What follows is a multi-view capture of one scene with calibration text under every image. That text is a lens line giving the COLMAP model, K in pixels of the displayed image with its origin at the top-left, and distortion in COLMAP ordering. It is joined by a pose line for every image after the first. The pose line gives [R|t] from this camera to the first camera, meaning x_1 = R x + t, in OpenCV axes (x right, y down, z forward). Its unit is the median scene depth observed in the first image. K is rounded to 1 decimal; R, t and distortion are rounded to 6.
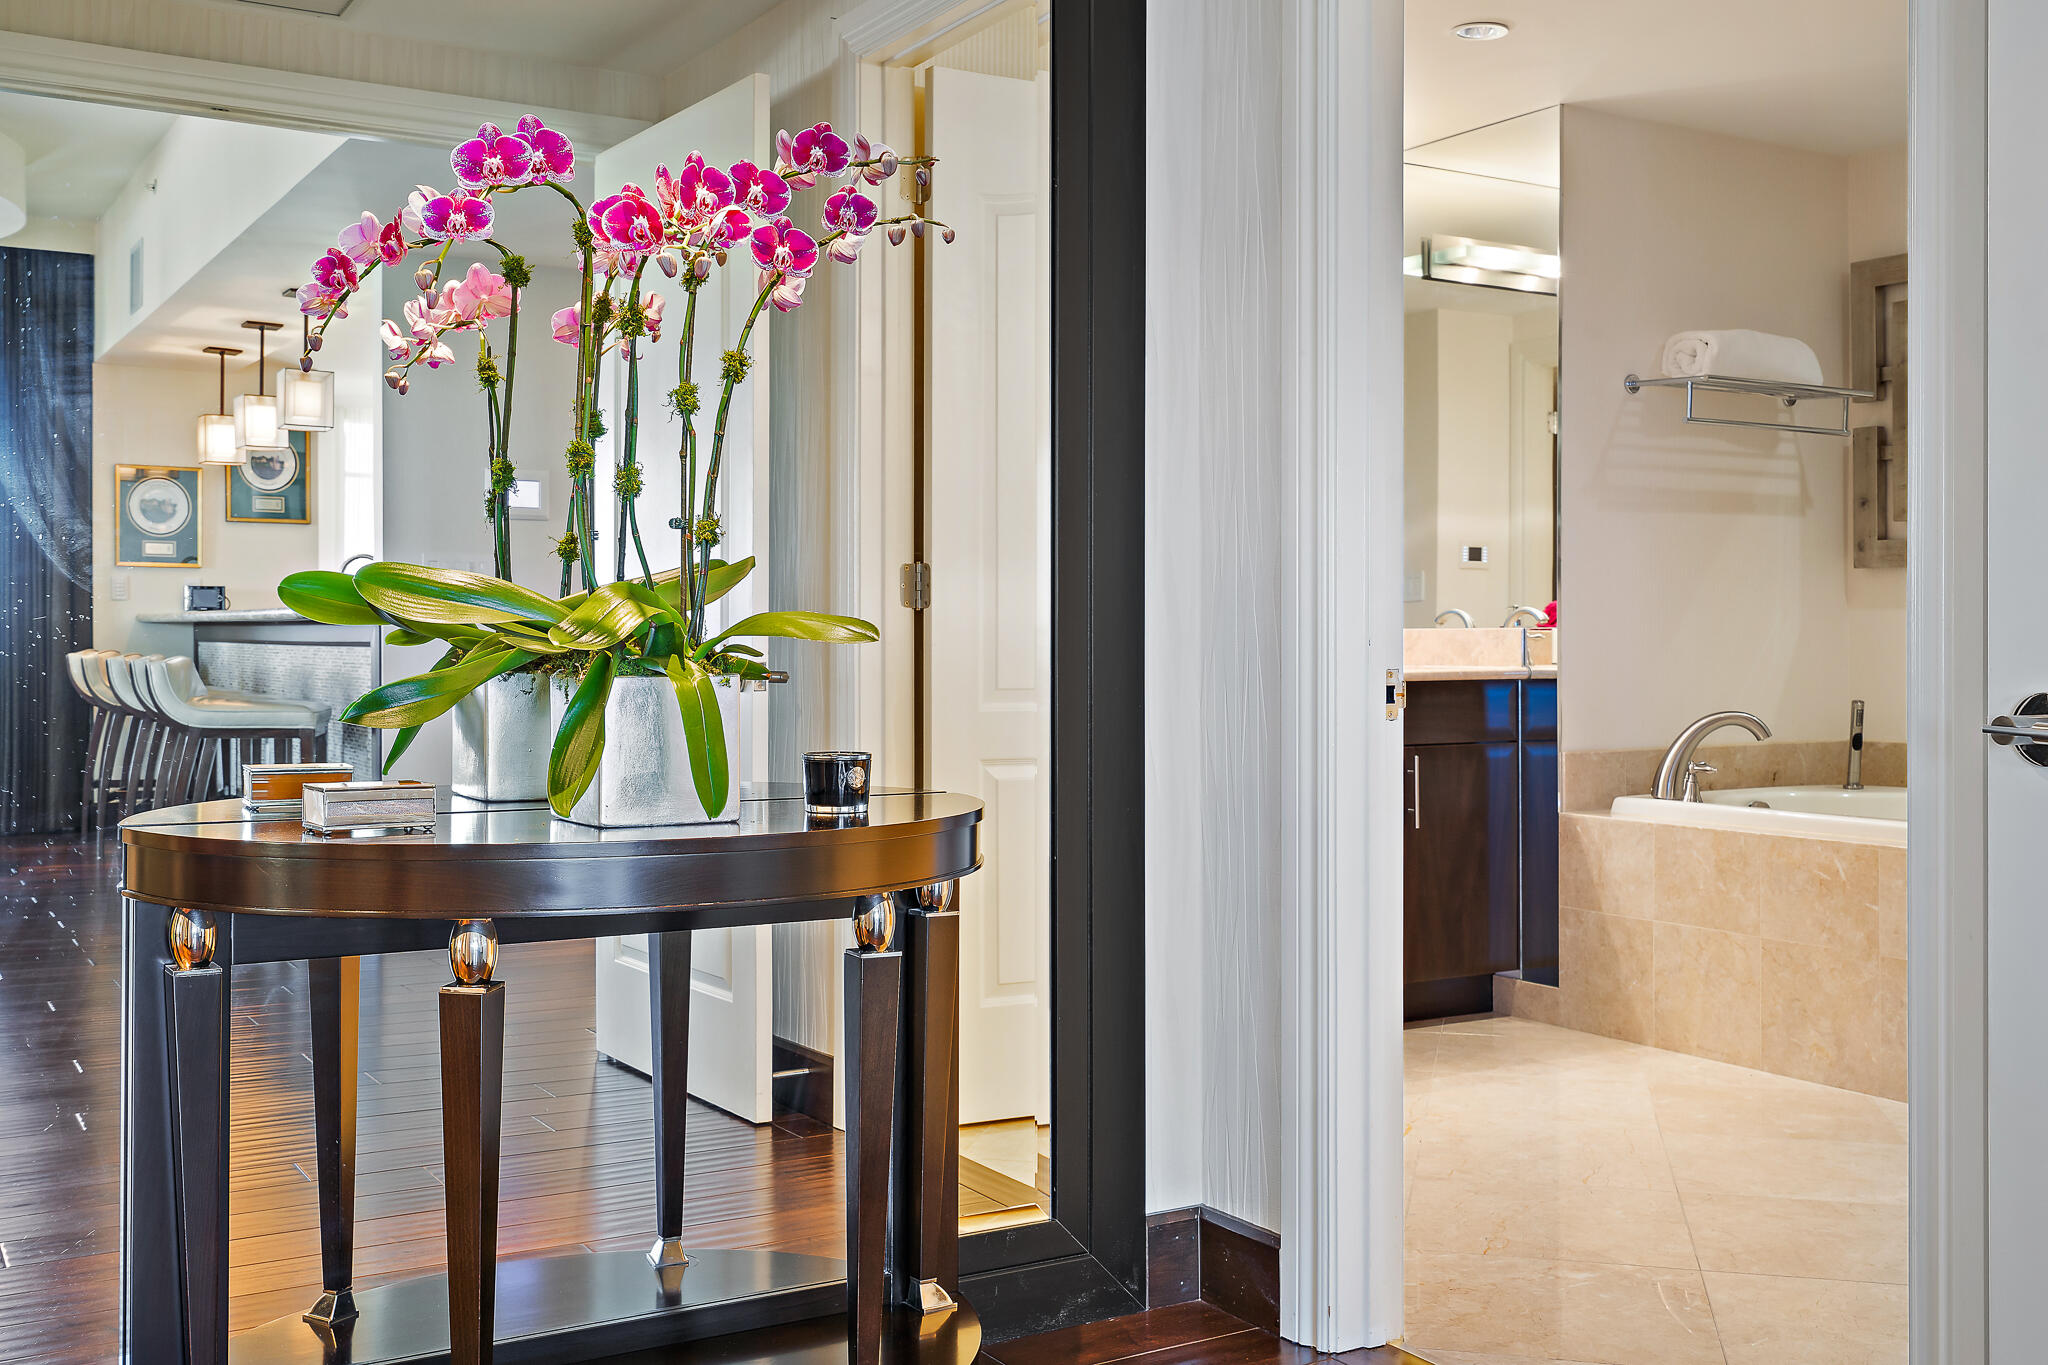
lens RADIAL K [[2116.6, 0, 1002.6], [0, 2116.6, 624.2], [0, 0, 1]] dist [0.007272, 0.000000]
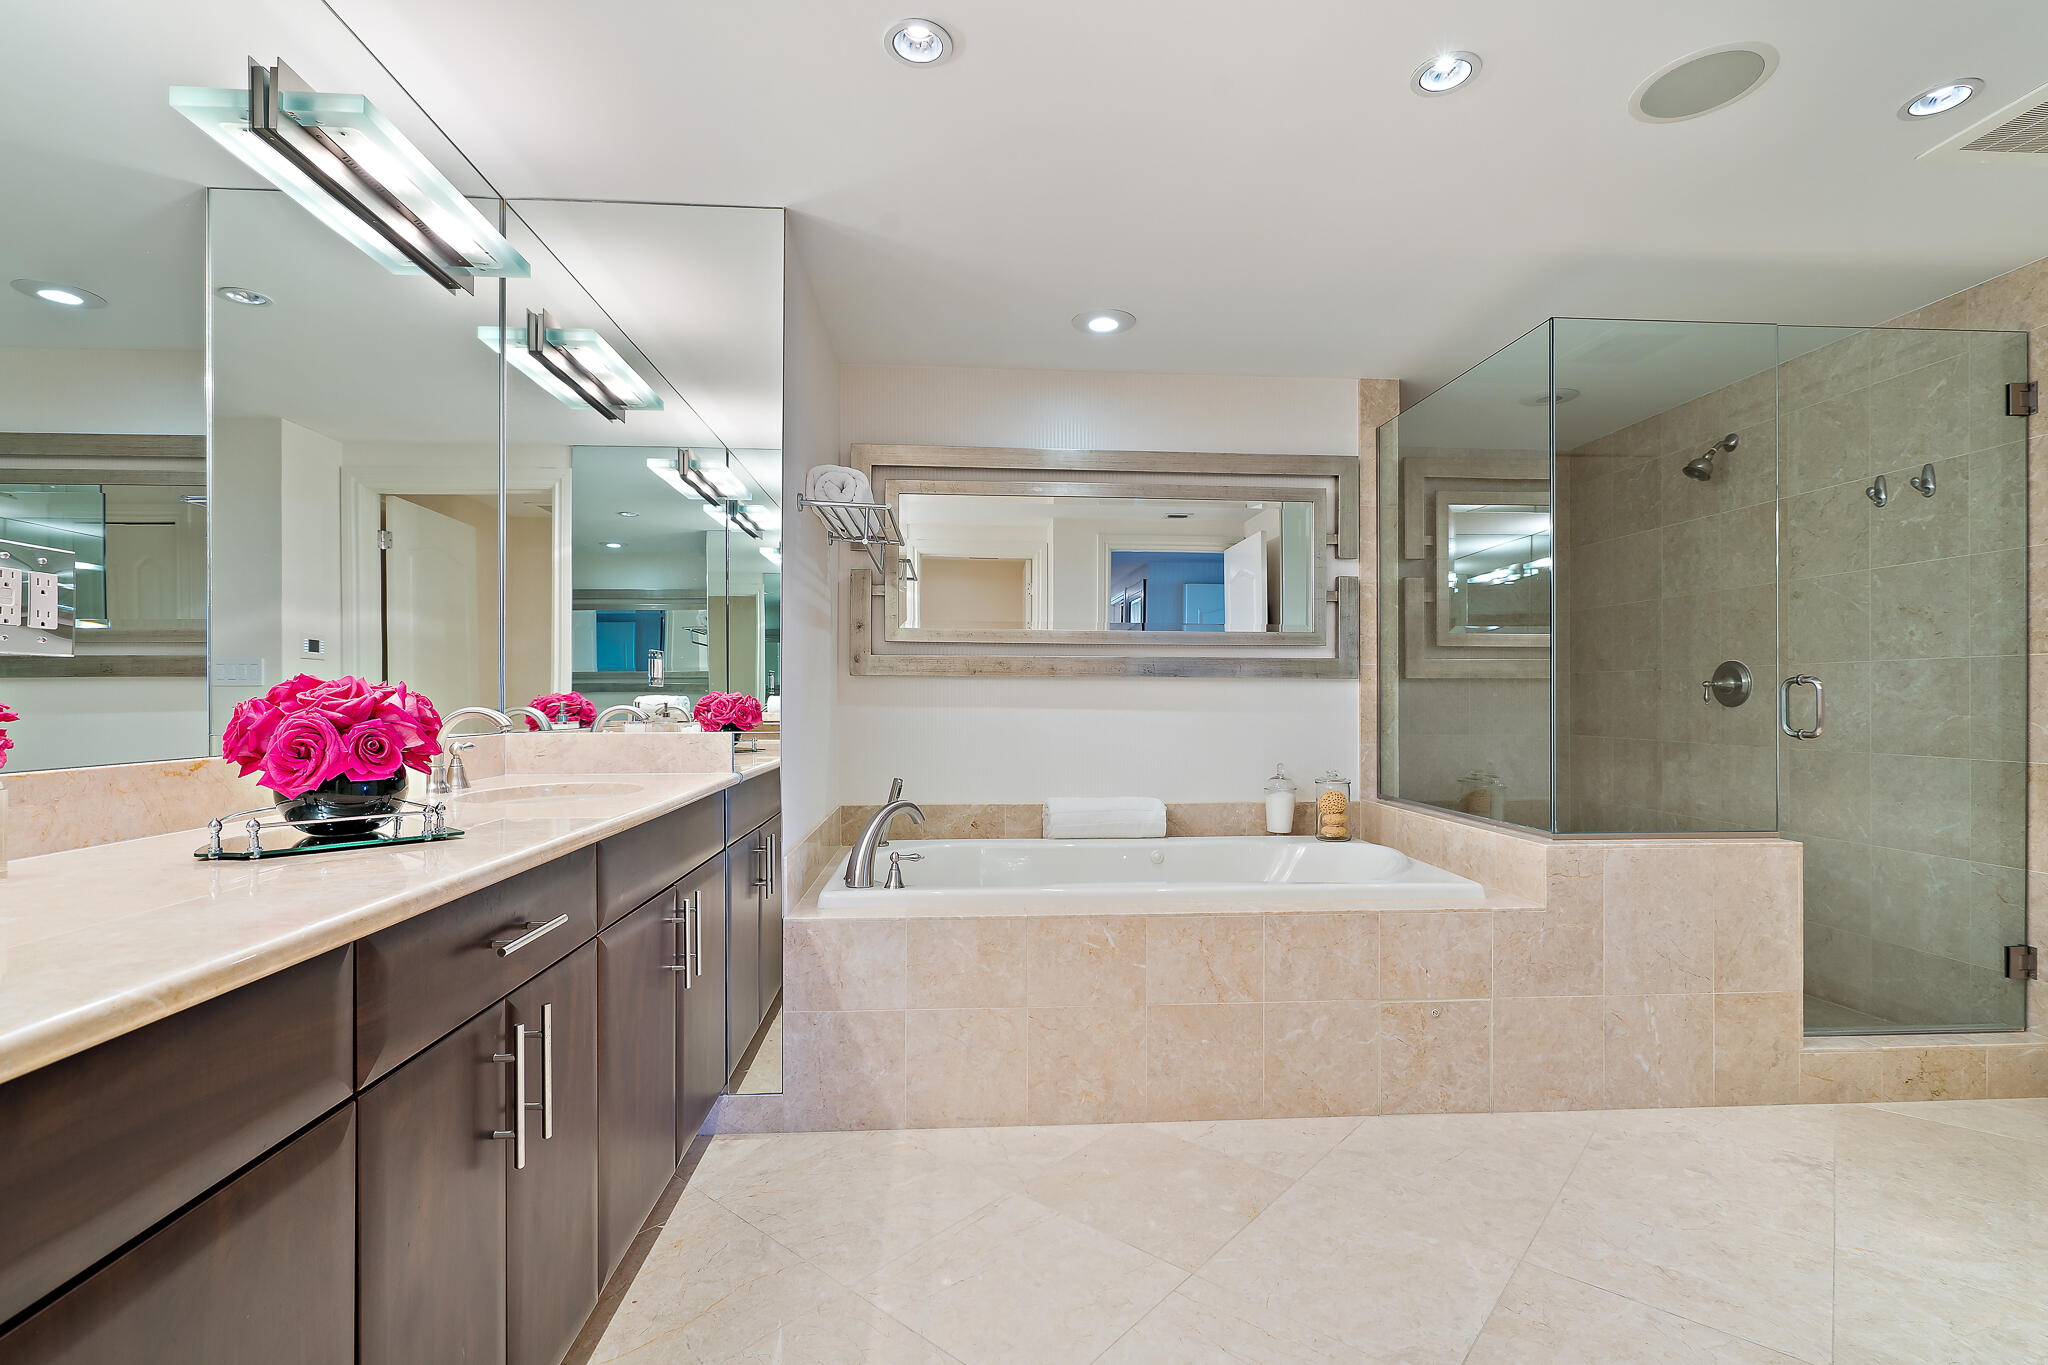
lens RADIAL K [[949.3, 0, 1029.0], [0, 949.3, 687.8], [0, 0, 1]] dist [-0.009399, 0.002096]
pose [[0.448476, 0.008773, 0.893752, -0.084142], [-0.007751, 0.999952, -0.005926, -0.017348], [-0.893761, -0.004269, 0.448522, 0.690862]]
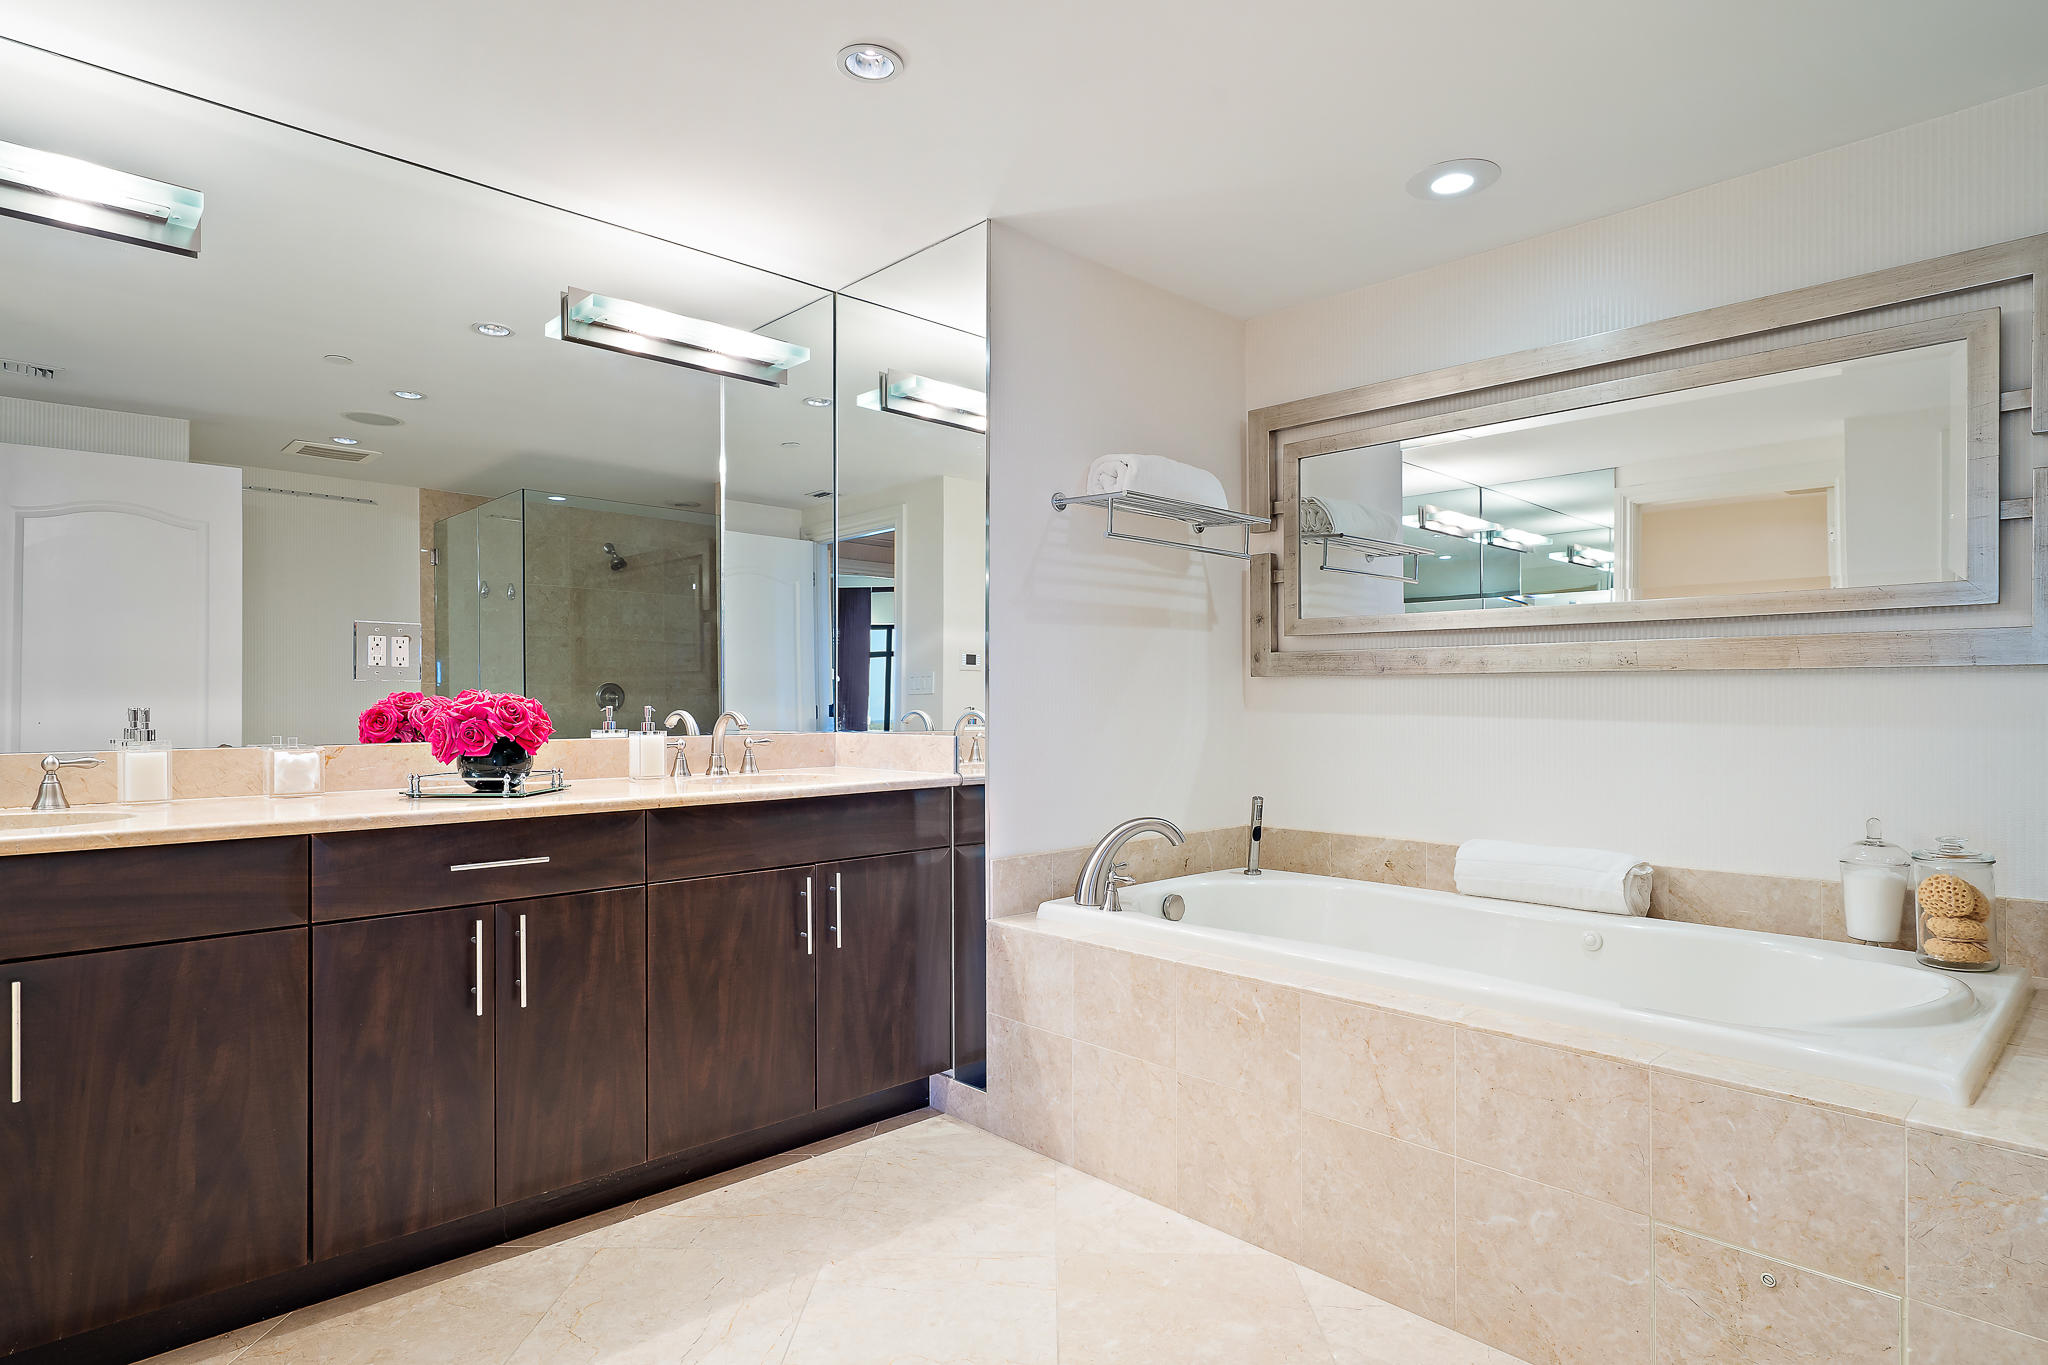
lens RADIAL K [[1123.9, 0, 1022.0], [0, 1123.9, 692.8], [0, 0, 1]] dist [0.001843, 0.002013]
pose [[0.977294, -0.000105, 0.211888, 0.163786], [0.000009, 1.000000, 0.000451, -0.019492], [-0.211888, -0.000439, 0.977294, 0.466815]]
